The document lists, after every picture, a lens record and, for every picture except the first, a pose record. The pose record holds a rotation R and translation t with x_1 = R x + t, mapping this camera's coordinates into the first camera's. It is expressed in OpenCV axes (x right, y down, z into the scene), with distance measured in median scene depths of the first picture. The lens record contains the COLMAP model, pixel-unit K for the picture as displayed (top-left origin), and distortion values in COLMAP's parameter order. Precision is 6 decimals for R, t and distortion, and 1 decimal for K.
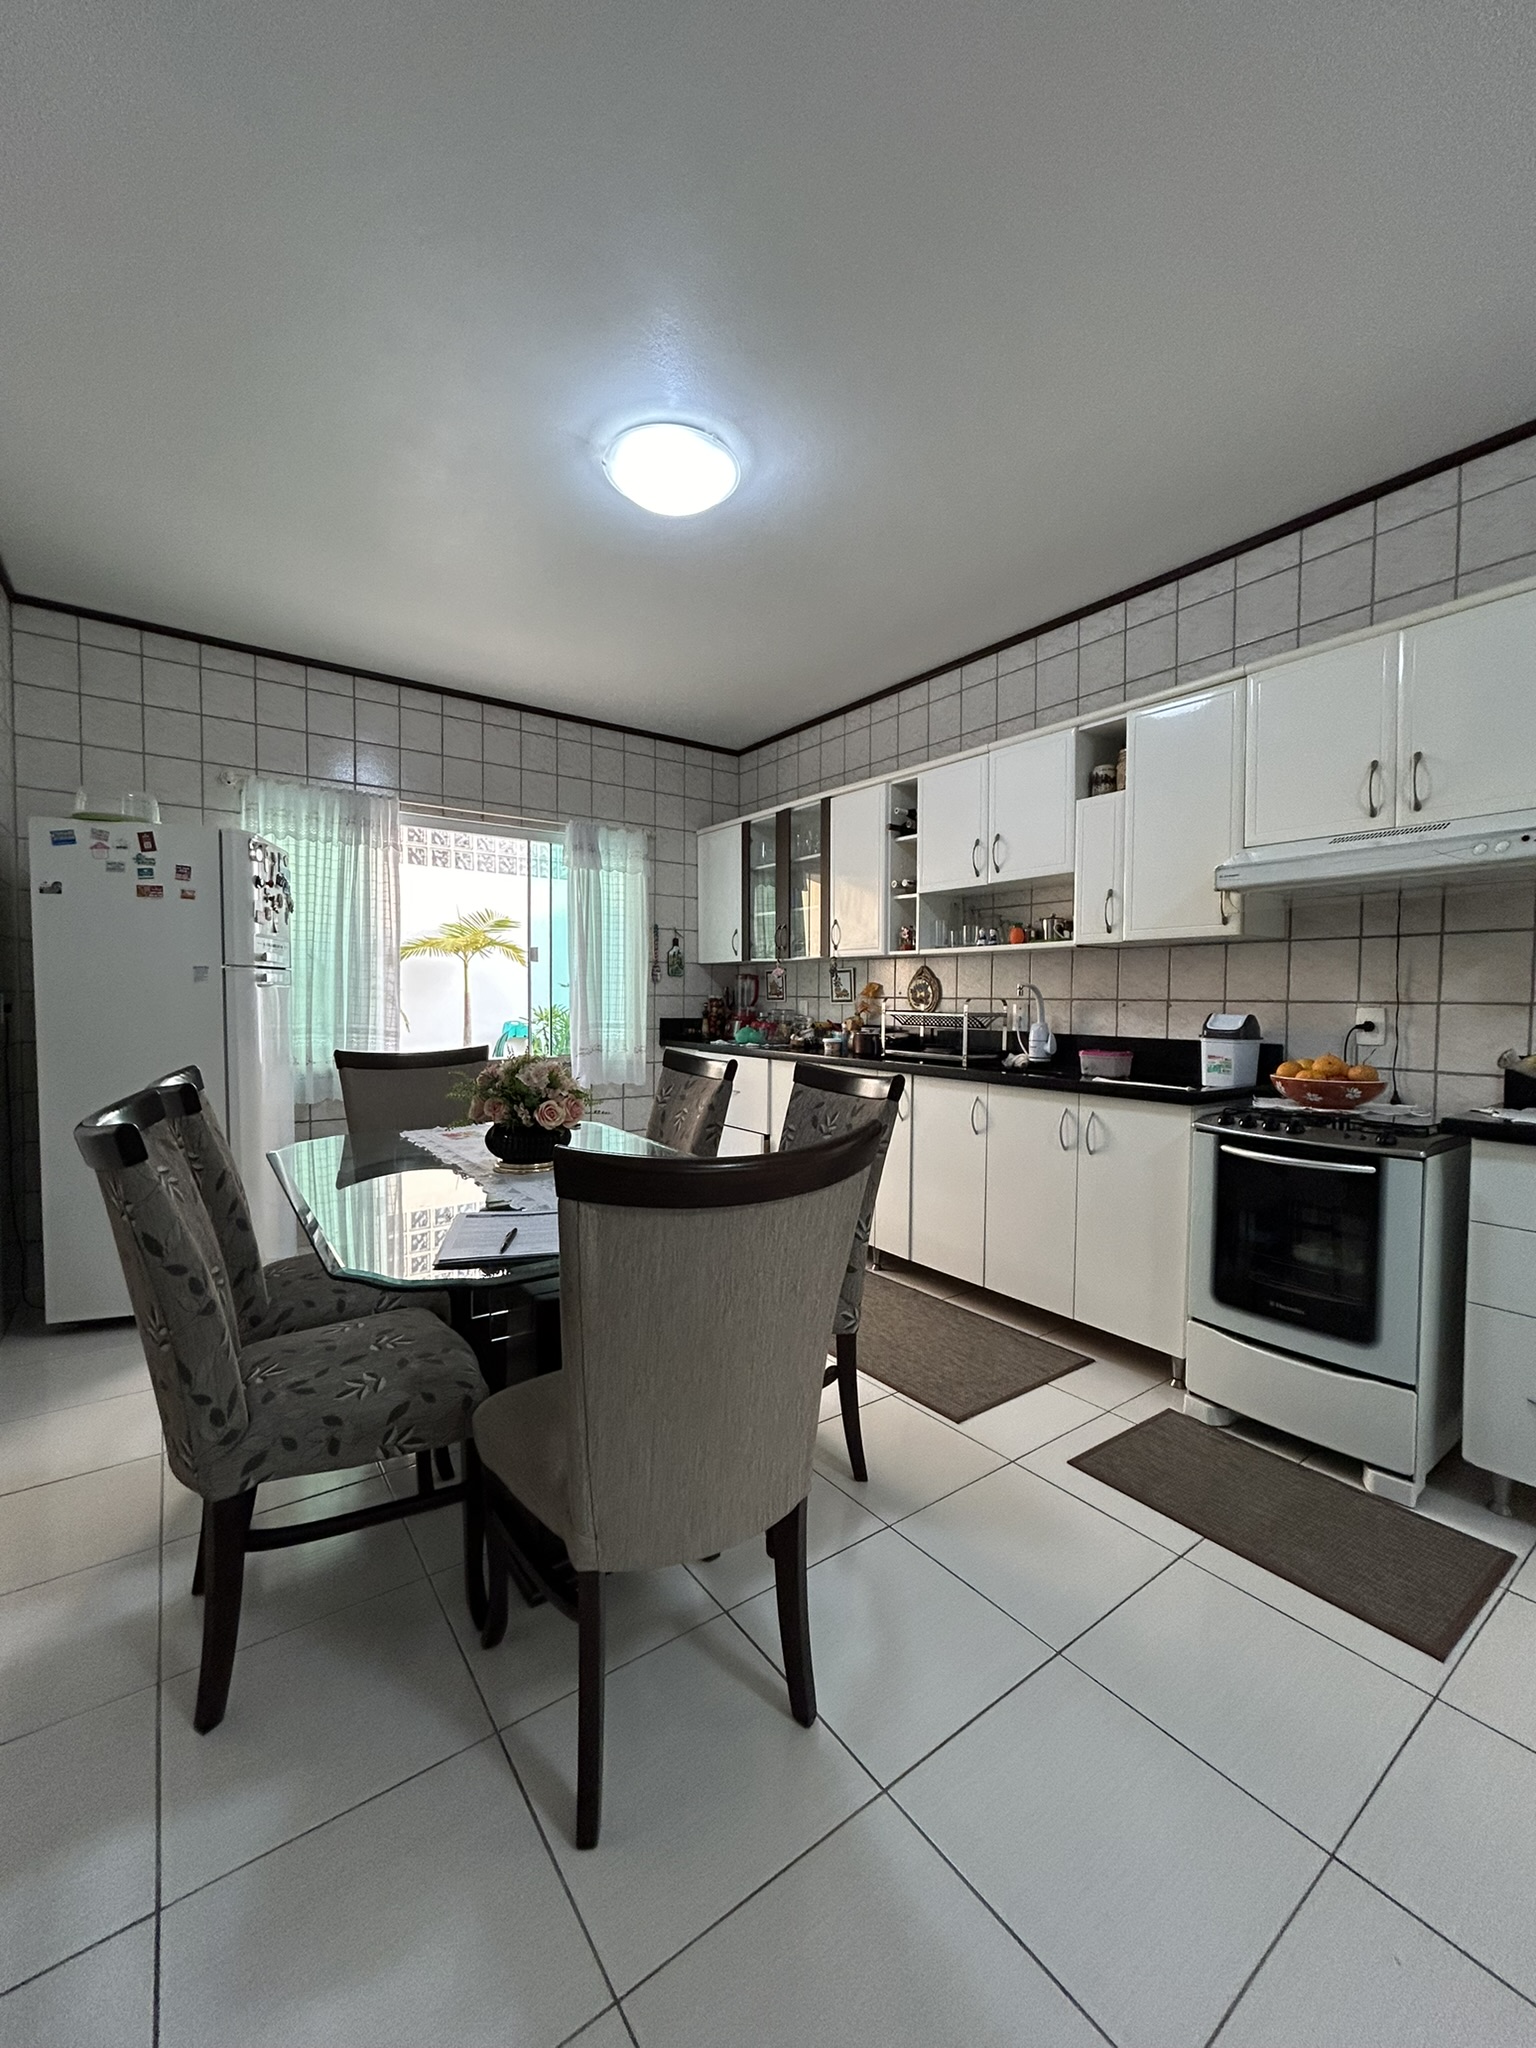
lens RADIAL K [[821.3, 0, 766.9], [0, 821.3, 1020.8], [0, 0, 1]] dist [-0.001924, -0.000233]
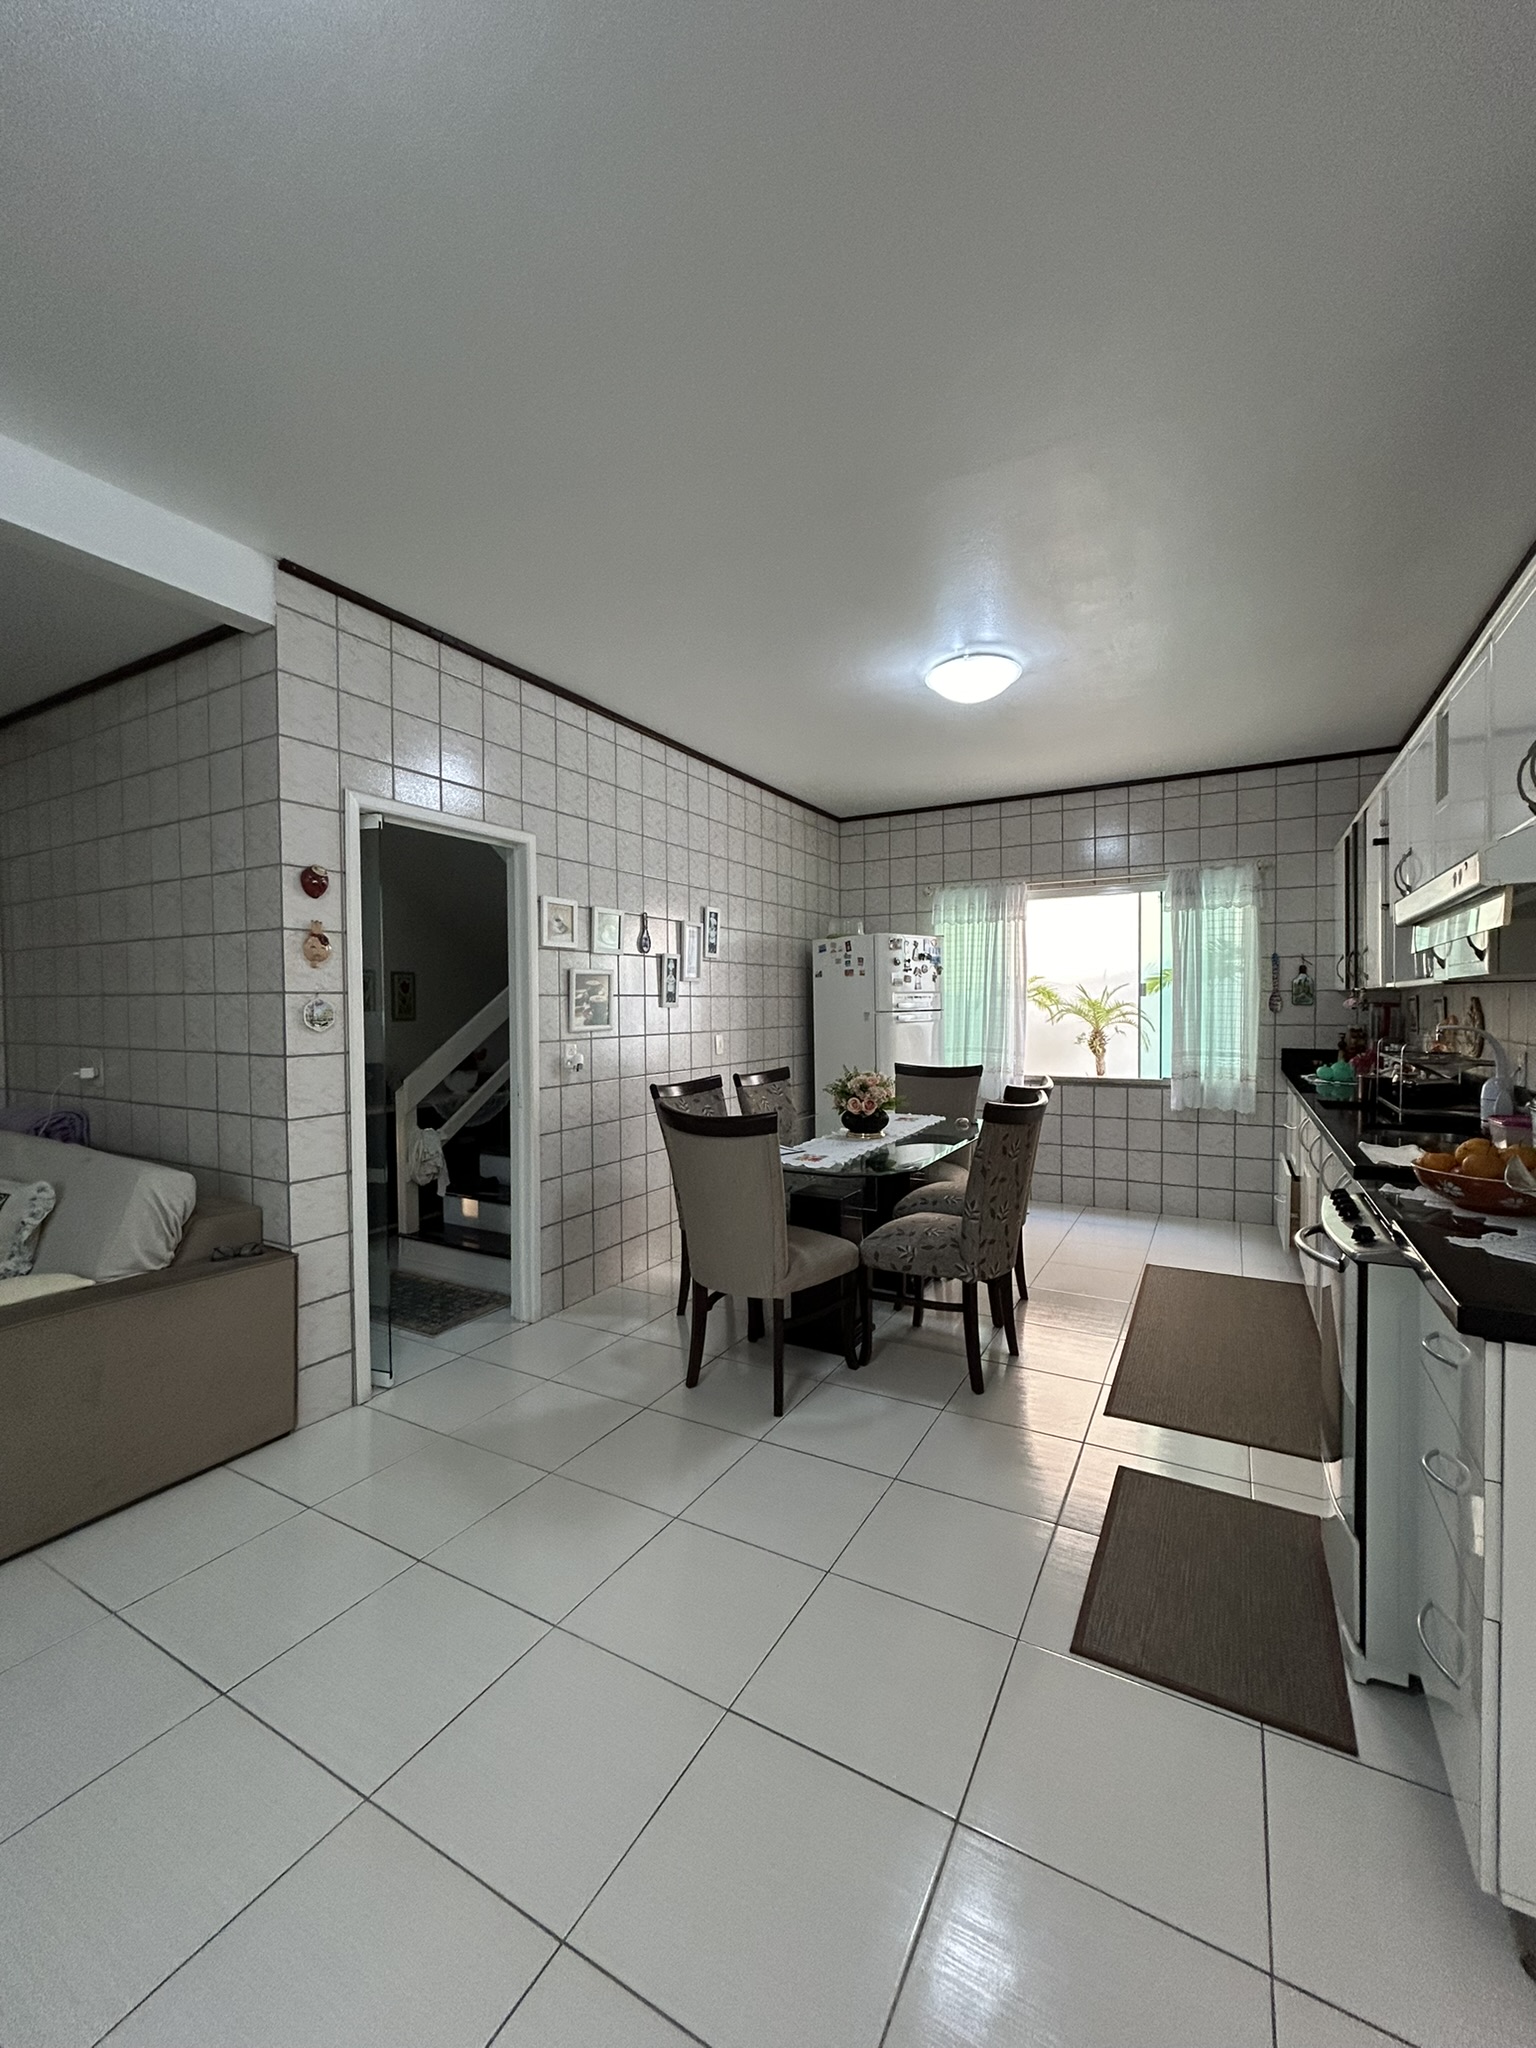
lens RADIAL K [[821.3, 0, 770.8], [0, 821.3, 1023.5], [0, 0, 1]] dist [-0.001924, -0.000233]
pose [[0.418858, 0.005304, -0.908036, 0.526810], [-0.016267, 0.999866, -0.001663, -0.022327], [0.907906, 0.015468, 0.418888, 0.036798]]
